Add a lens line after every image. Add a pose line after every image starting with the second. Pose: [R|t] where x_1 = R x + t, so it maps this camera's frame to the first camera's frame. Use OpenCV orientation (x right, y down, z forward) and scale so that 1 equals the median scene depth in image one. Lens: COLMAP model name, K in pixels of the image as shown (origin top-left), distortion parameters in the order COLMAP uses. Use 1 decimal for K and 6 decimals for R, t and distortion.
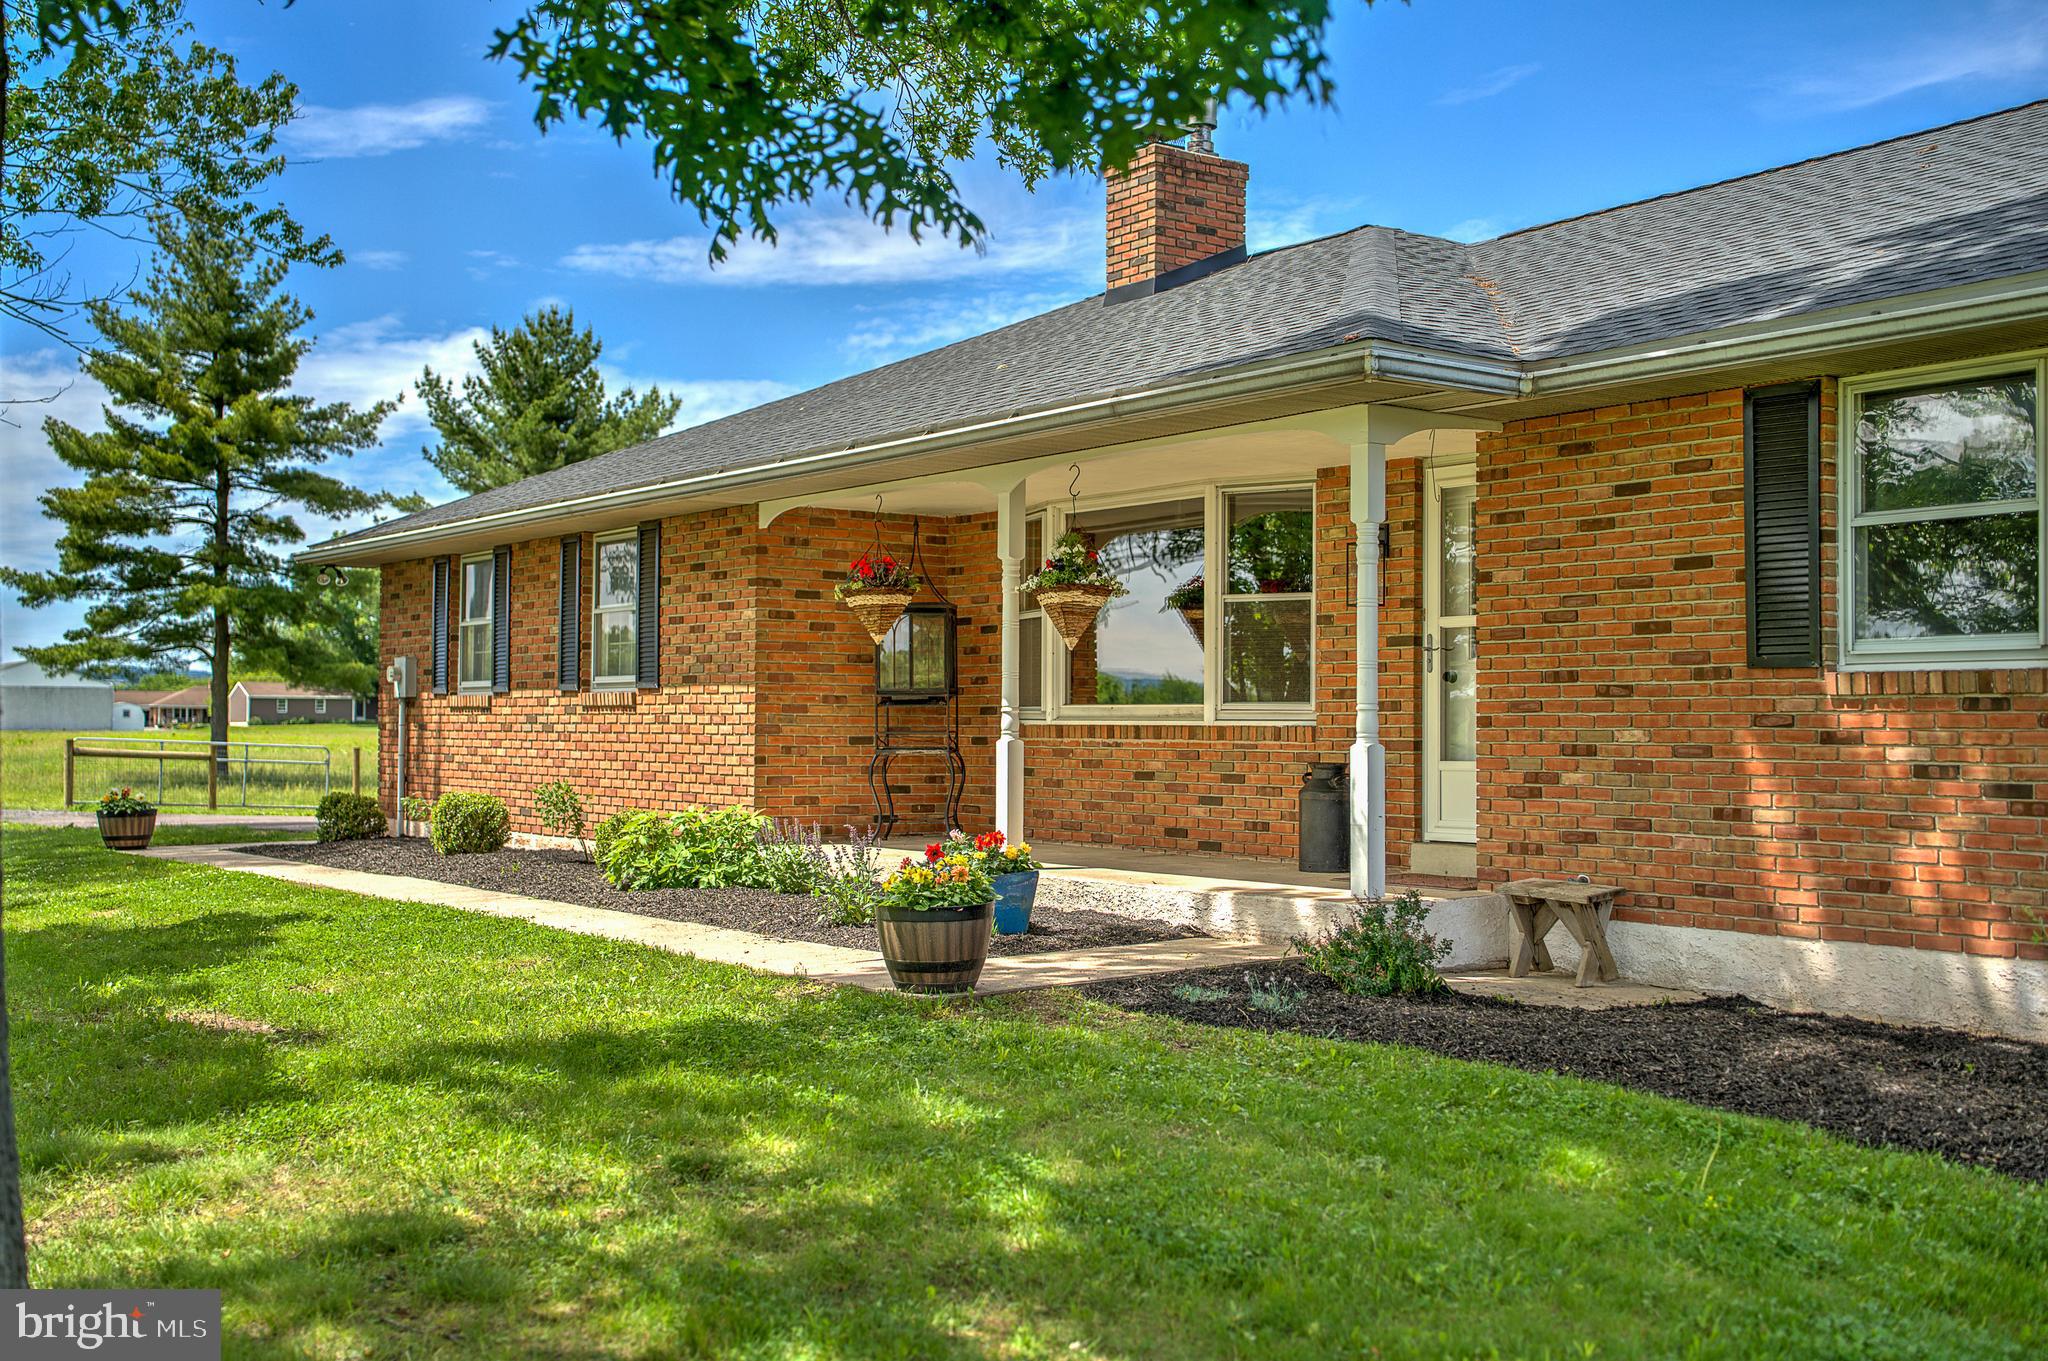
lens RADIAL K [[2221.6, 0, 1025.1], [0, 2221.6, 685.2], [0, 0, 1]] dist [-0.031893, 0.000000]
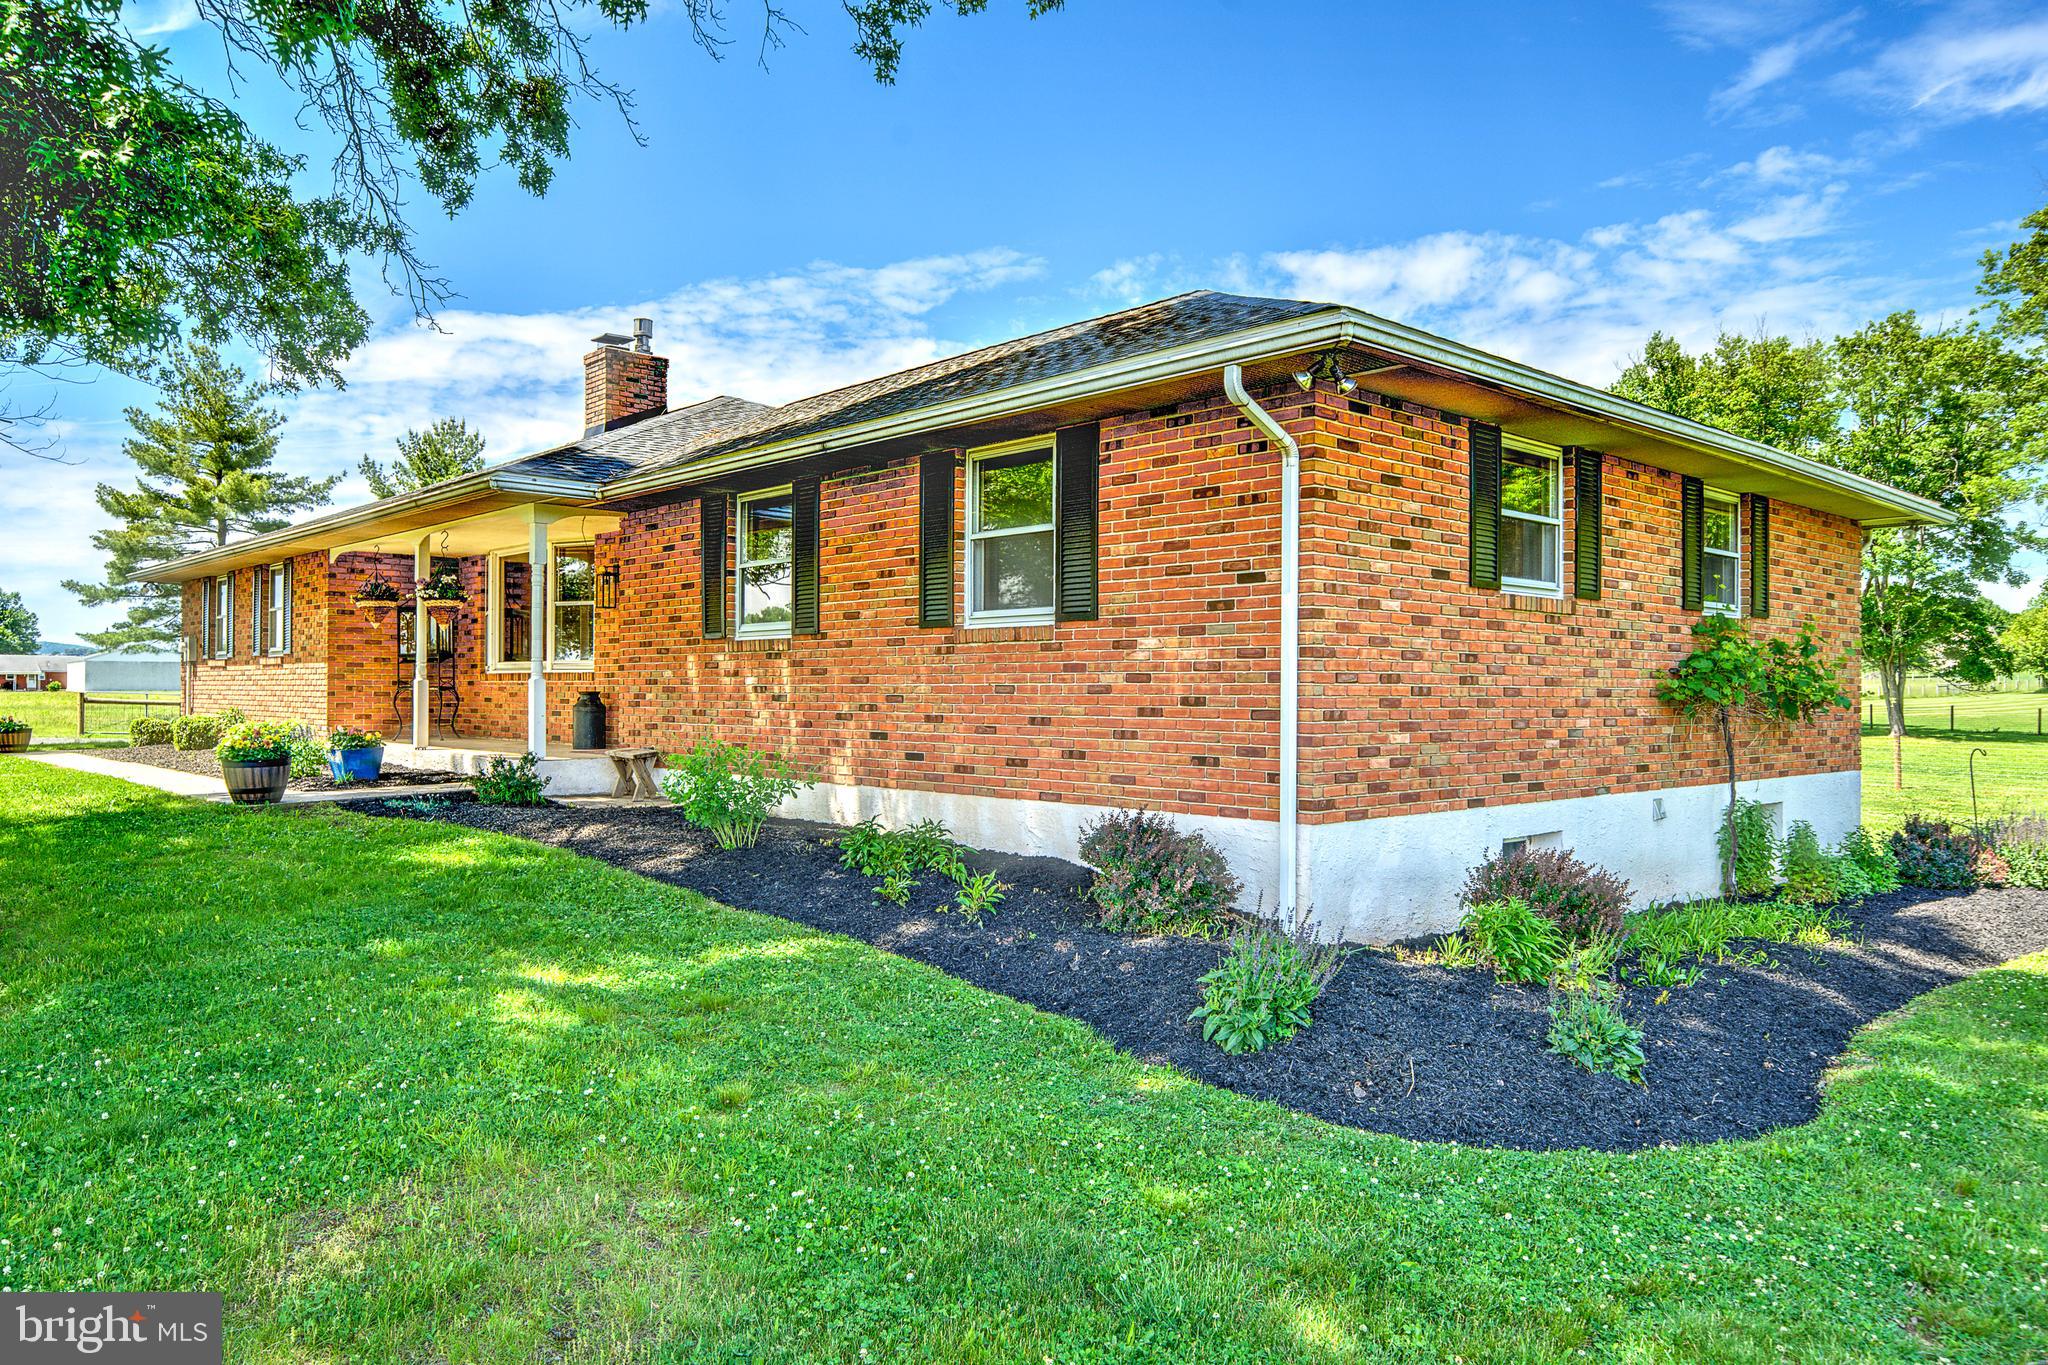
lens RADIAL K [[1439.0, 0, 1027.3], [0, 1439.0, 673.5], [0, 0, 1]] dist [-0.008788, 0.016325]
pose [[0.994395, -0.000748, 0.105723, 0.092773], [-0.000111, 0.999967, 0.008116, 0.002381], [-0.105725, -0.008082, 0.994363, -0.060635]]
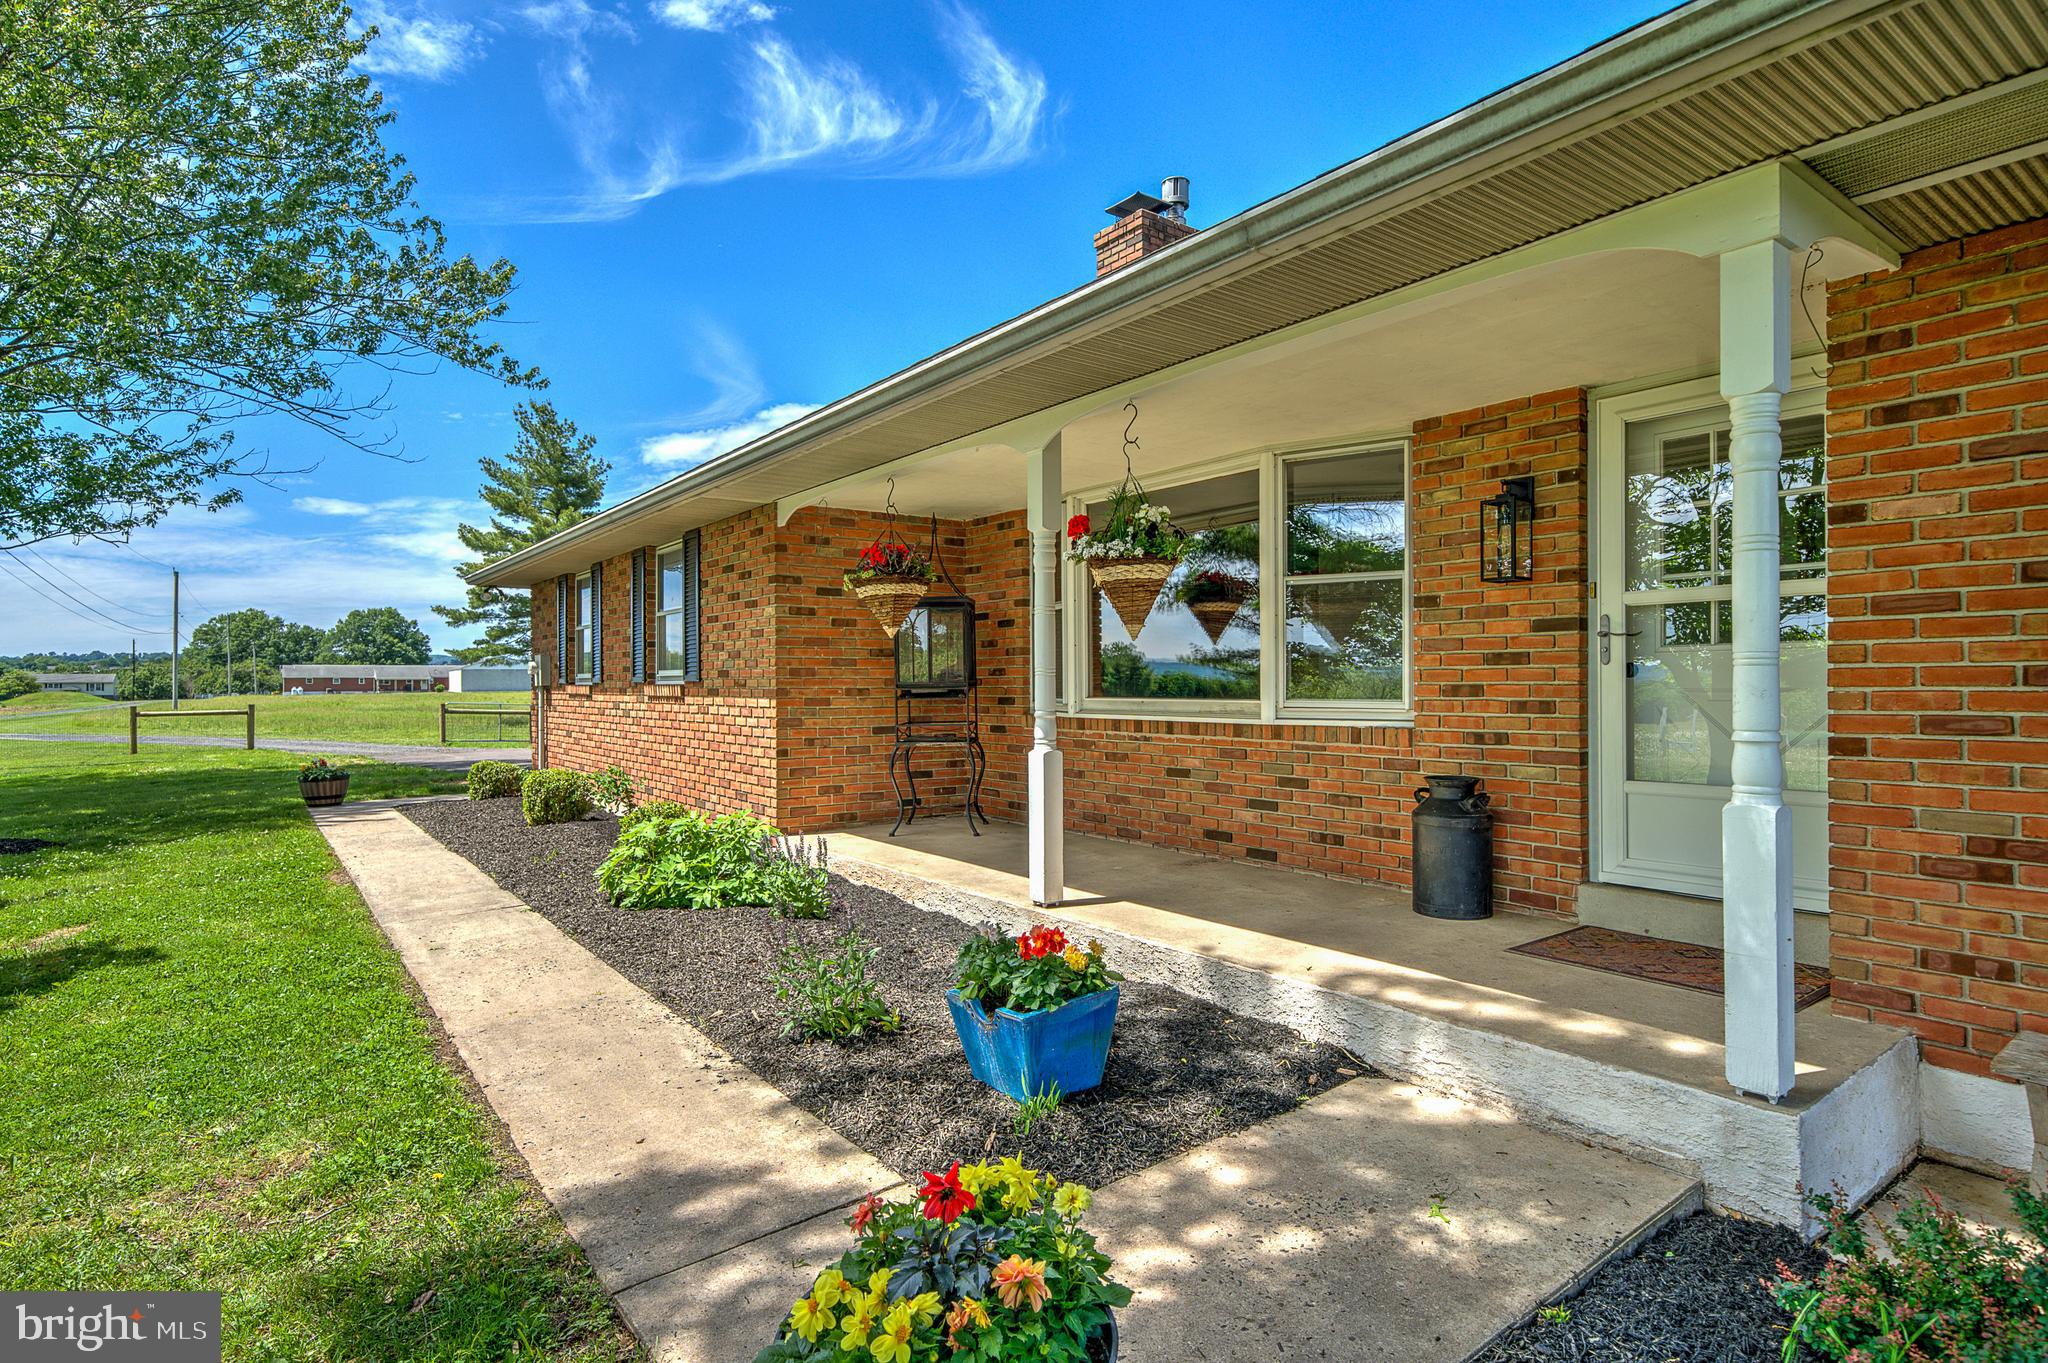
lens RADIAL K [[1007.5, 0, 1022.5], [0, 1007.5, 680.5], [0, 0, 1]] dist [0.000540, -0.000037]
pose [[0.999493, -0.011820, 0.029553, -0.006225], [0.011264, 0.999758, 0.018895, -0.002160], [-0.029769, -0.018552, 0.999385, 0.156116]]
